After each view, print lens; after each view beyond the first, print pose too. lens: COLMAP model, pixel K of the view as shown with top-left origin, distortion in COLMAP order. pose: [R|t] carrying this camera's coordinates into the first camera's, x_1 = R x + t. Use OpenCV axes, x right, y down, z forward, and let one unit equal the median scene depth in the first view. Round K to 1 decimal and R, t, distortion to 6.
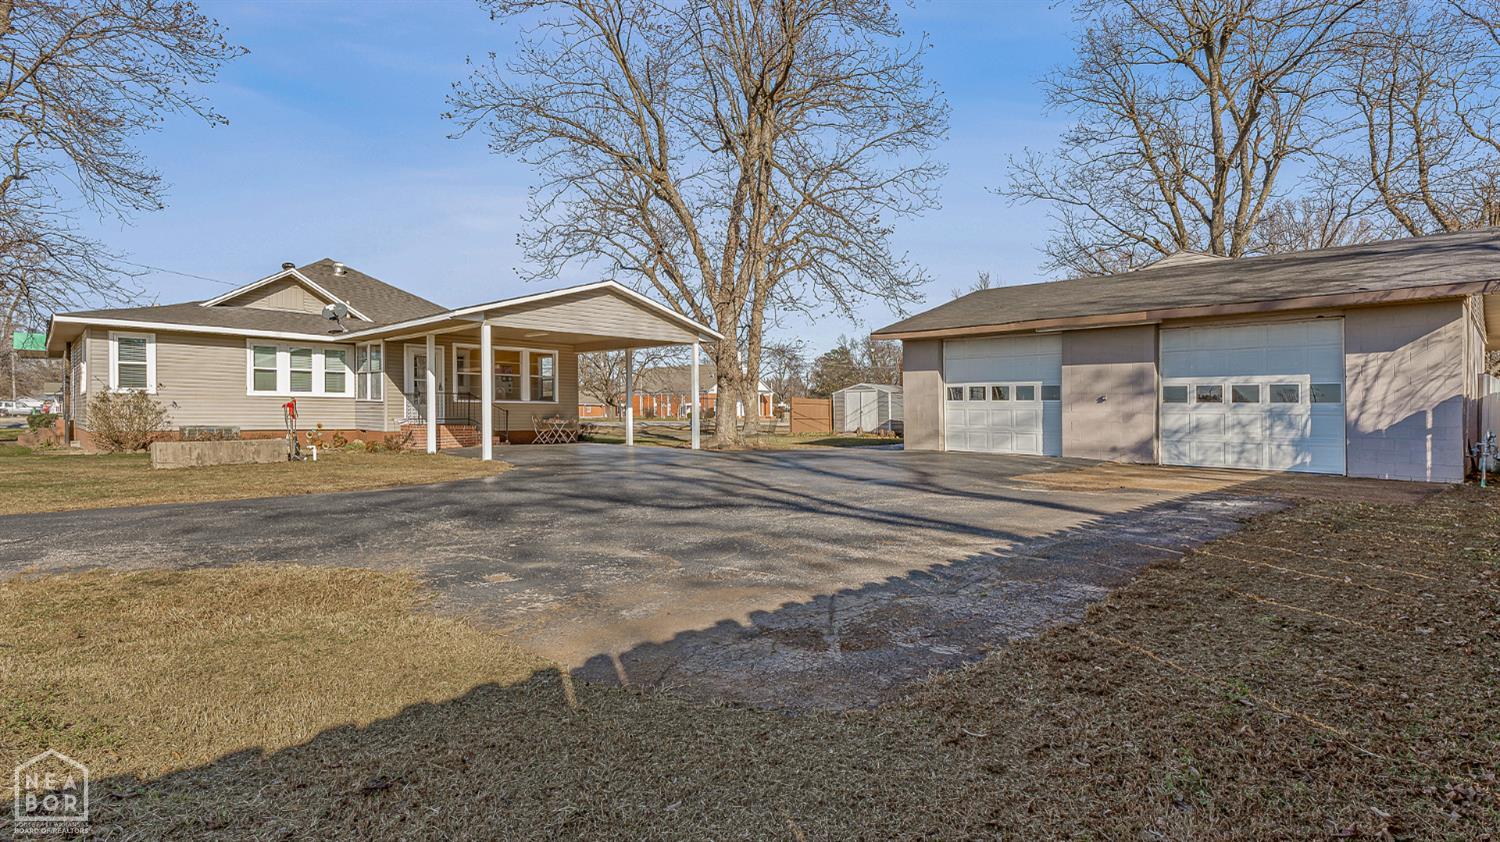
lens RADIAL K [[721.9, 0, 750.0], [0, 721.9, 421.0], [0, 0, 1]] dist [-0.003902, -0.000153]
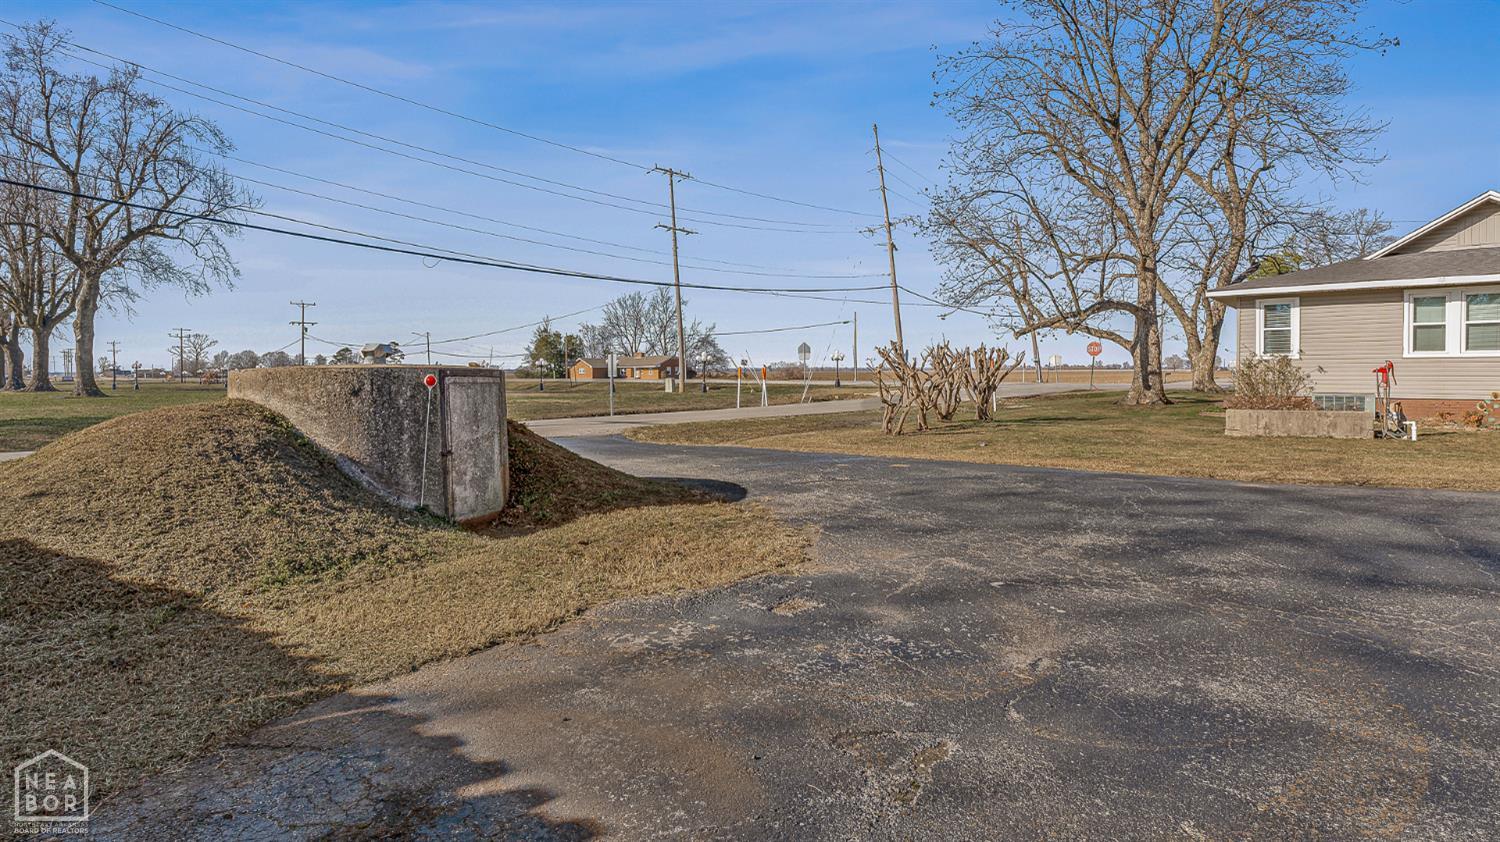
lens RADIAL K [[721.9, 0, 750.0], [0, 721.9, 421.0], [0, 0, 1]] dist [-0.003902, -0.000153]
pose [[0.102281, 0.056709, -0.993138, 0.085916], [-0.005119, 0.998390, 0.056482, -0.005792], [0.994742, -0.000693, 0.102407, 0.178473]]
